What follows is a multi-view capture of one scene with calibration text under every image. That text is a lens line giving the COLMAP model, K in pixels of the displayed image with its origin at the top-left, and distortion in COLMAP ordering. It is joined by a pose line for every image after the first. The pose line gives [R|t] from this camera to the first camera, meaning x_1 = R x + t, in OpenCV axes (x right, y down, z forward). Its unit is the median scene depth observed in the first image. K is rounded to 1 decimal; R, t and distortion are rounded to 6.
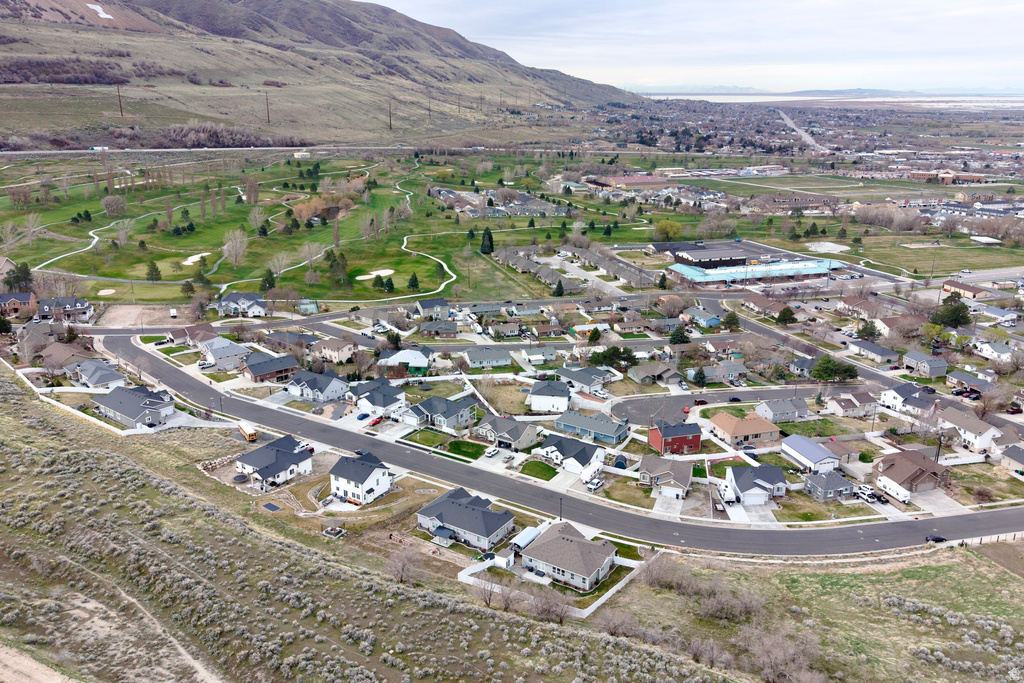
lens RADIAL K [[809.8, 0, 510.6], [0, 809.8, 338.4], [0, 0, 1]] dist [0.059258, -0.098677]
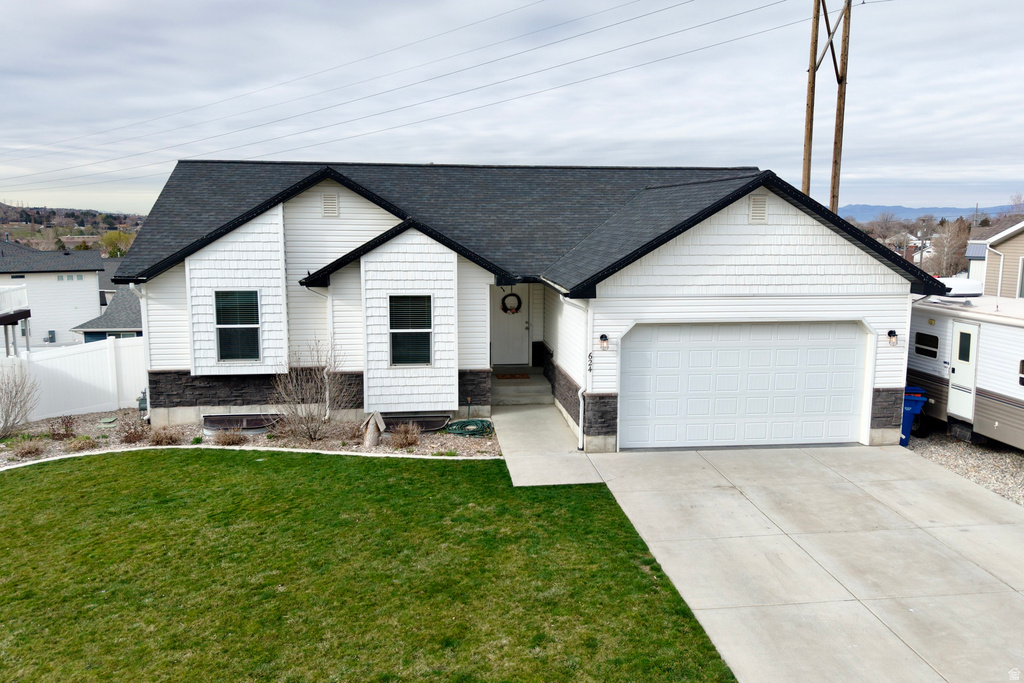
lens RADIAL K [[809.8, 0, 514.5], [0, 809.8, 342.4], [0, 0, 1]] dist [0.059258, -0.098677]
pose [[0.762756, -0.099074, 0.639052, 0.011242], [0.188152, 0.979443, -0.072728, 0.097888], [-0.618709, 0.175713, 0.765718, 0.592228]]
